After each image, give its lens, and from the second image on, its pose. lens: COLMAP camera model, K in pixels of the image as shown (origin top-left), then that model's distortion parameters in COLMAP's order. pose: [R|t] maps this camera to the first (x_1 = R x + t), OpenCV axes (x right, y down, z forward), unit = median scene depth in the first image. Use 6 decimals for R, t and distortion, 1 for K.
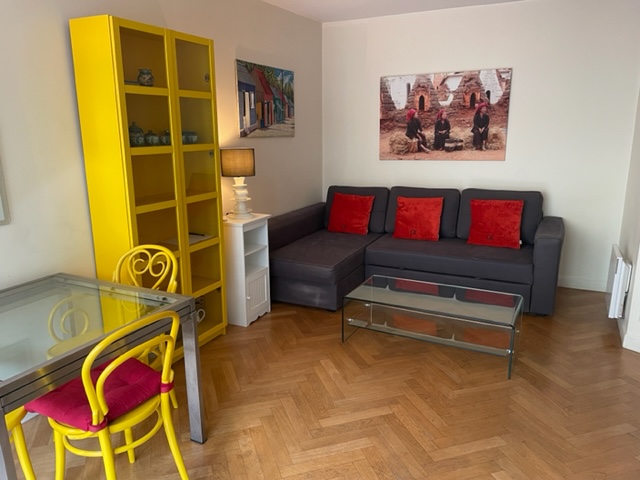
lens RADIAL K [[474.6, 0, 320.8], [0, 474.6, 232.8], [0, 0, 1]] dist [0.092721, -0.126910]
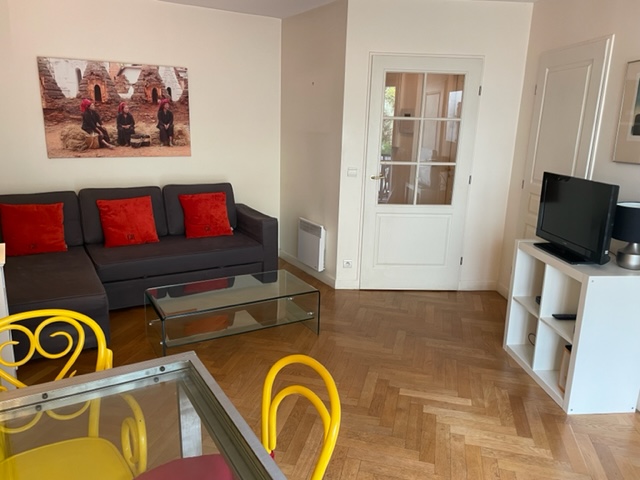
lens RADIAL K [[474.6, 0, 320.8], [0, 474.6, 232.8], [0, 0, 1]] dist [0.092721, -0.126910]
pose [[0.548755, -0.163623, 0.819815, -0.344653], [0.146454, 0.984309, 0.098423, -0.044802], [-0.823055, 0.066055, 0.564107, 0.176932]]
